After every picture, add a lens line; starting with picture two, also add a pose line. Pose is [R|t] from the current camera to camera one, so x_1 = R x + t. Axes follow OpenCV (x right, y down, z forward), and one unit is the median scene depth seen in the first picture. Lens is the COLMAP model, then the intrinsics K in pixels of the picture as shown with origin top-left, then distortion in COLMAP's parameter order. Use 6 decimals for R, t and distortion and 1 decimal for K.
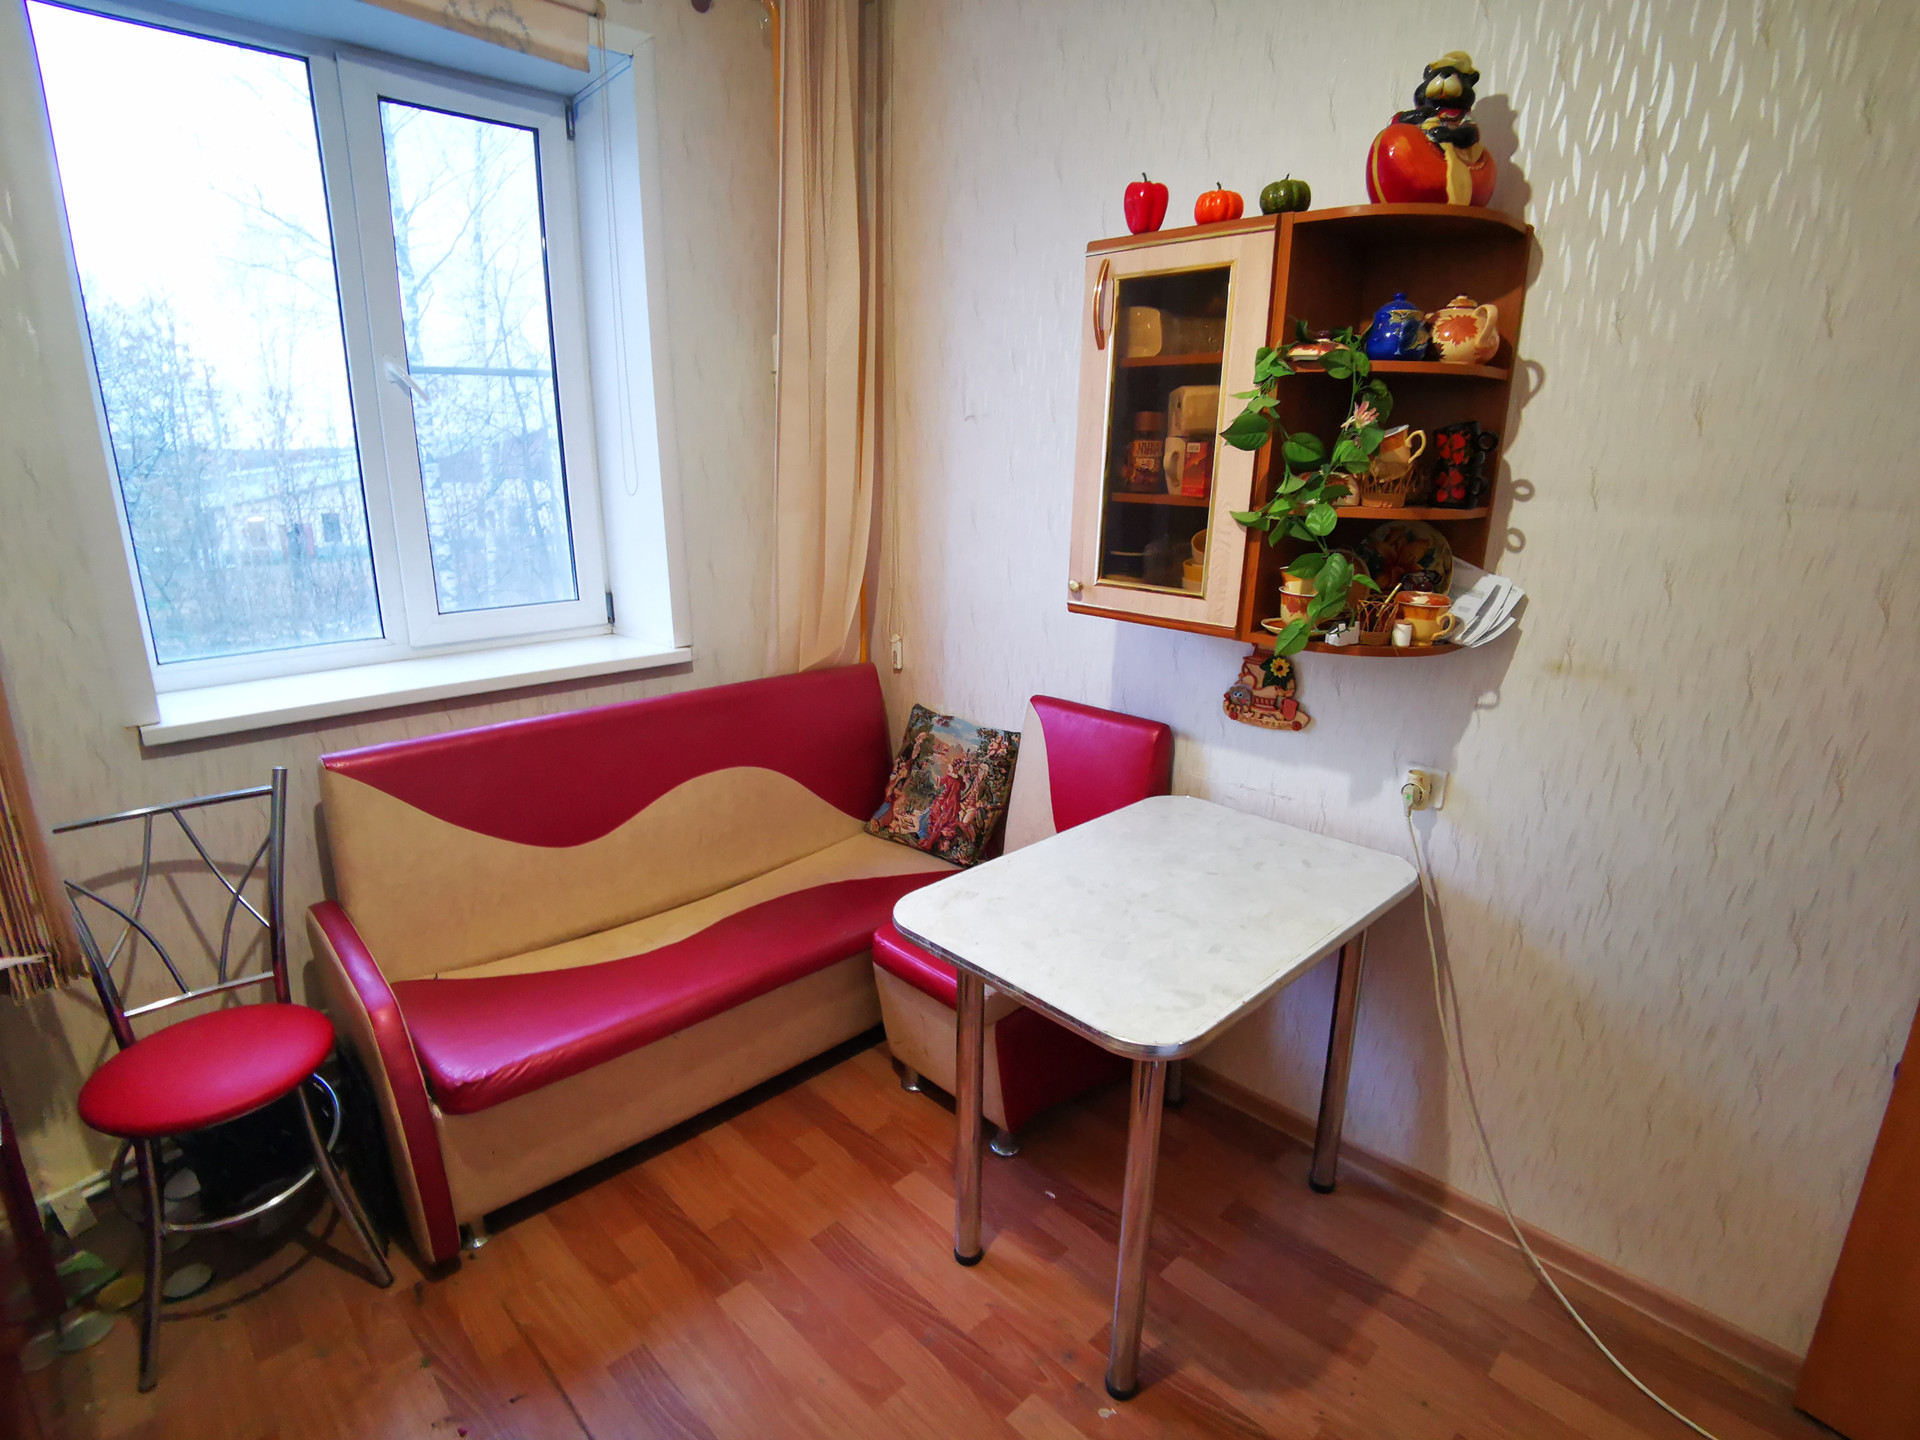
lens RADIAL K [[991.9, 0, 958.0], [0, 991.9, 667.6], [0, 0, 1]] dist [0.000487, -0.008584]
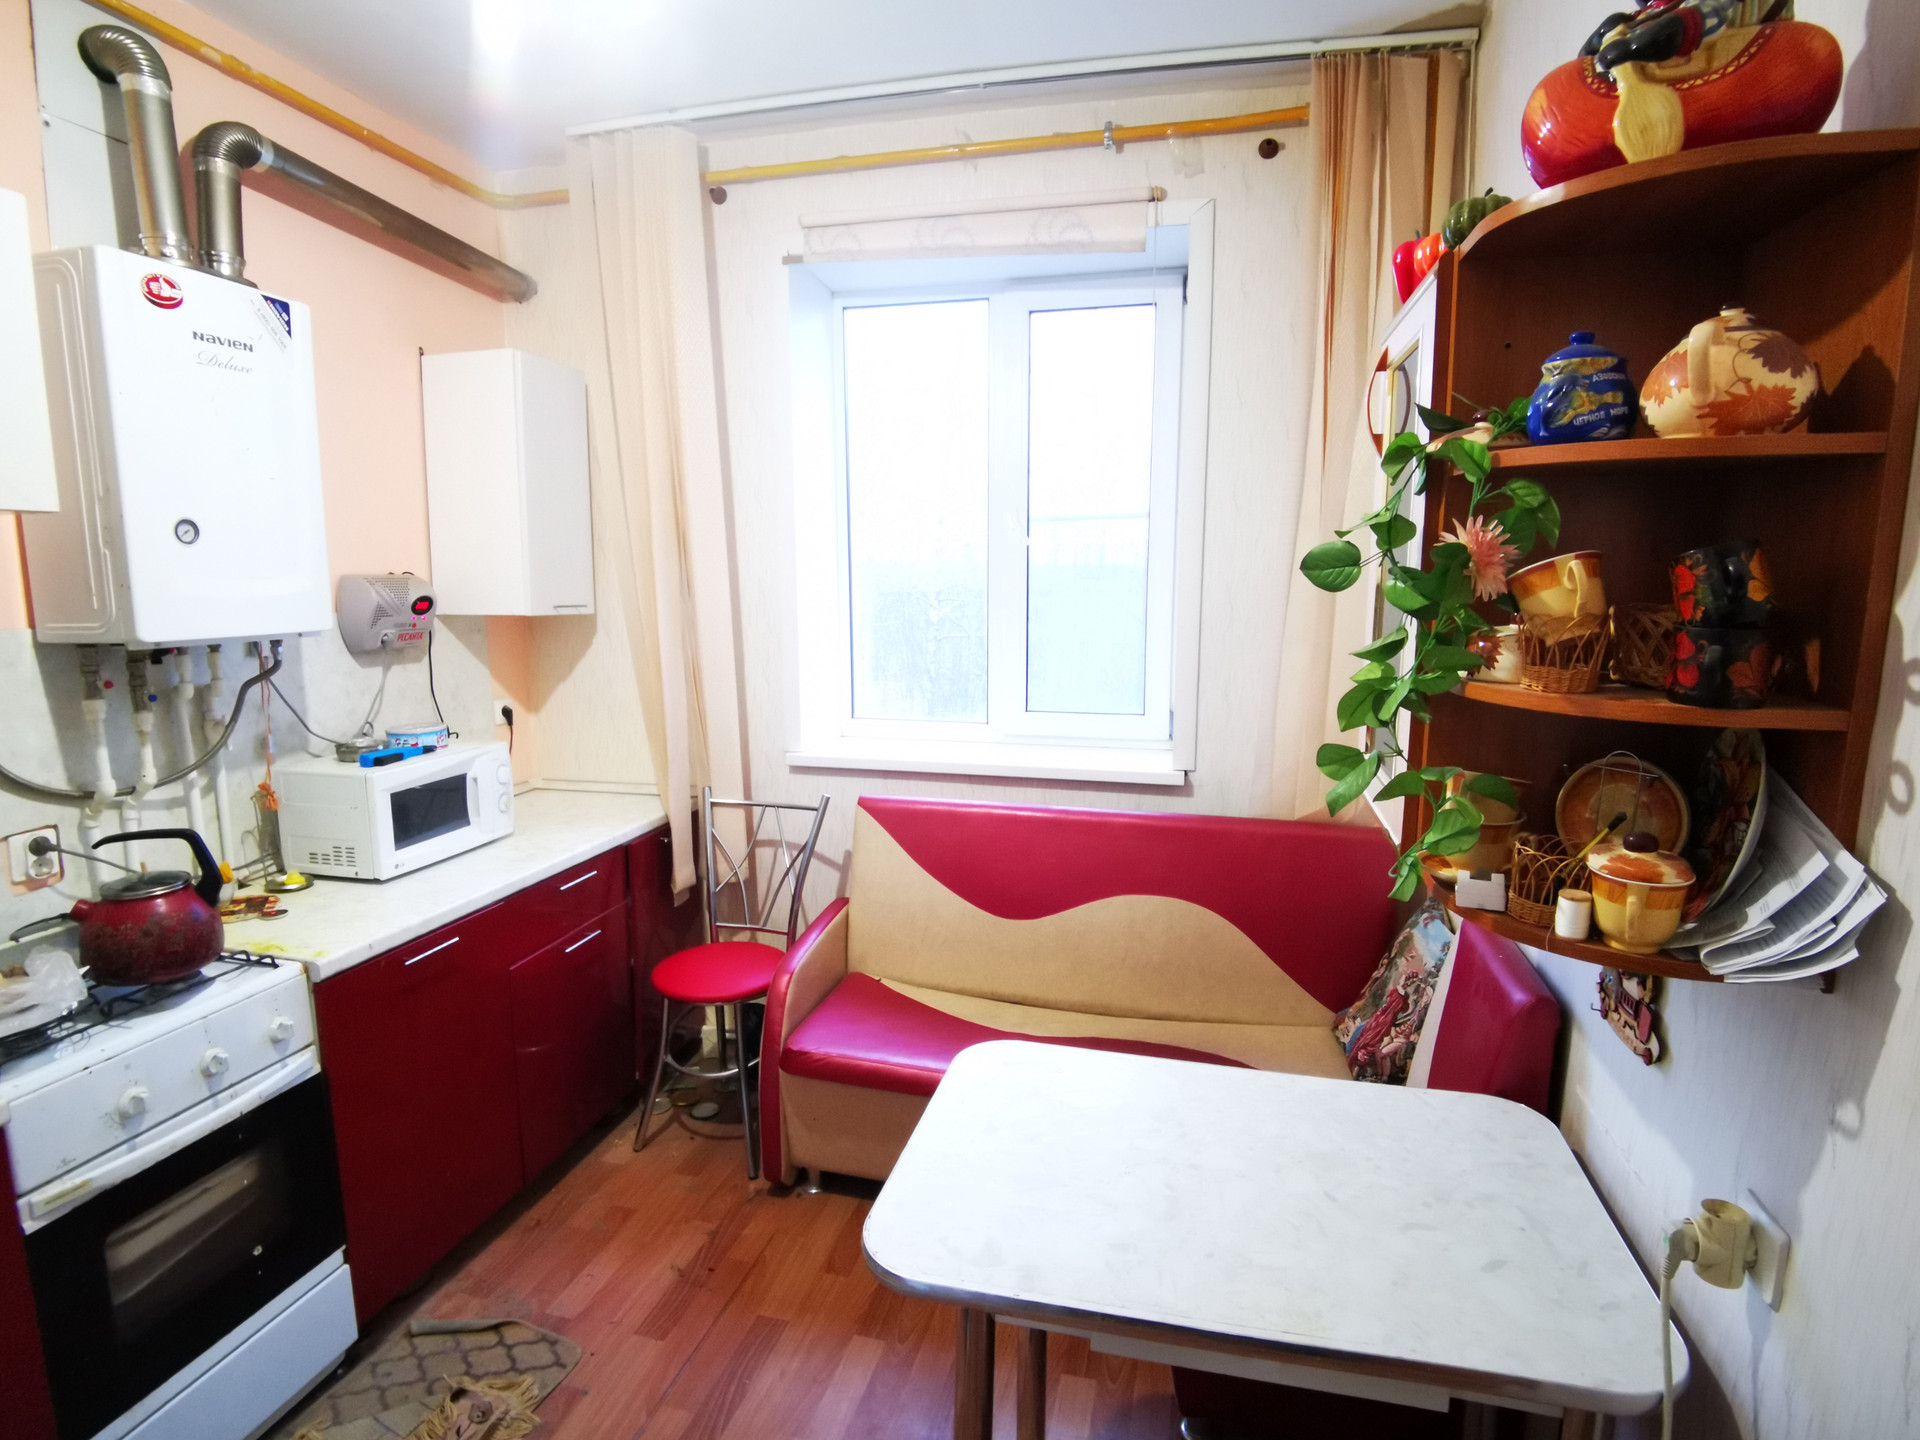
lens RADIAL K [[1013.3, 0, 960.4], [0, 1013.3, 678.1], [0, 0, 1]] dist [0.103666, -0.088051]
pose [[0.523994, 0.086118, -0.847357, 0.643394], [-0.178811, 0.983826, -0.010587, -0.083170], [0.832741, 0.157064, 0.530918, 0.322026]]
